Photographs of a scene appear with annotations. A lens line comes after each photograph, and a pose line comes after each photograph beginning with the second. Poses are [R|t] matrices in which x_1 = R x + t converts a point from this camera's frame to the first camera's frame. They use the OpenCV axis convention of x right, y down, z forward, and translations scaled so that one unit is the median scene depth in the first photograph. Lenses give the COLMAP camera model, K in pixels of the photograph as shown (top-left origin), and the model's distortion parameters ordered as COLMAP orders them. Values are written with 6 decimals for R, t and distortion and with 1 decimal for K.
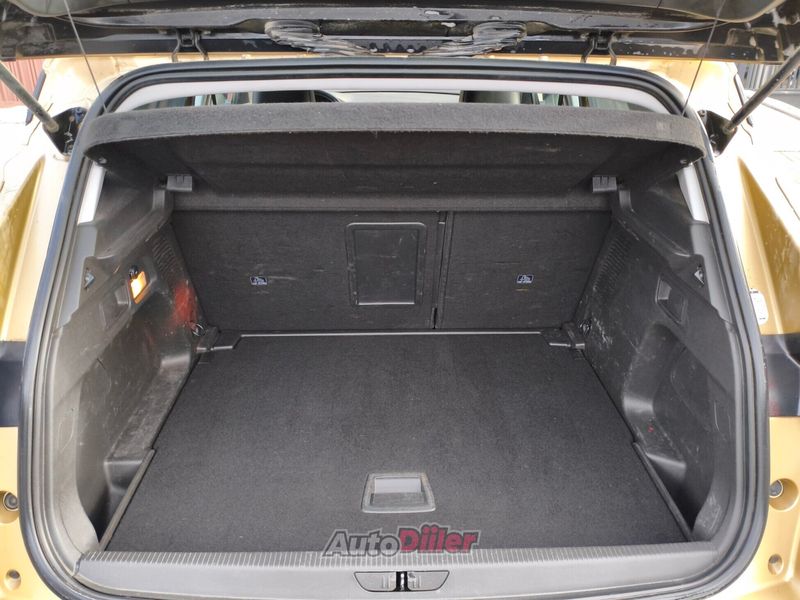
lens RADIAL K [[621.2, 0, 401.4], [0, 621.2, 299.2], [0, 0, 1]] dist [0.009751, -0.017622]
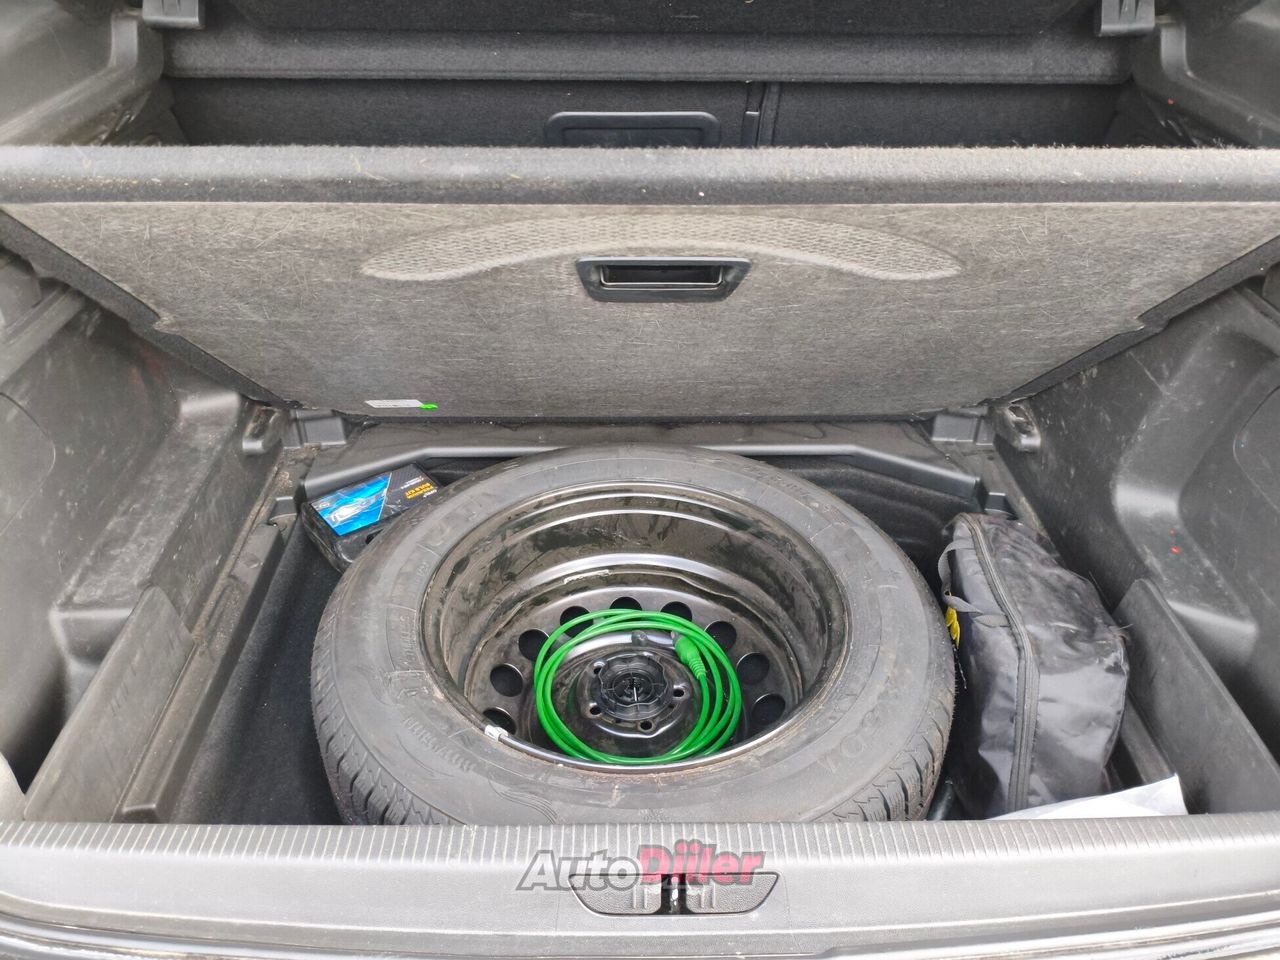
lens RADIAL K [[994.0, 0, 641.0], [0, 994.0, 480.0], [0, 0, 1]] dist [0.009751, -0.017622]
pose [[0.999980, 0.006181, -0.001520, -0.017731], [-0.005830, 0.985205, 0.171281, 0.023627], [0.002556, -0.171269, 0.985221, 0.247582]]
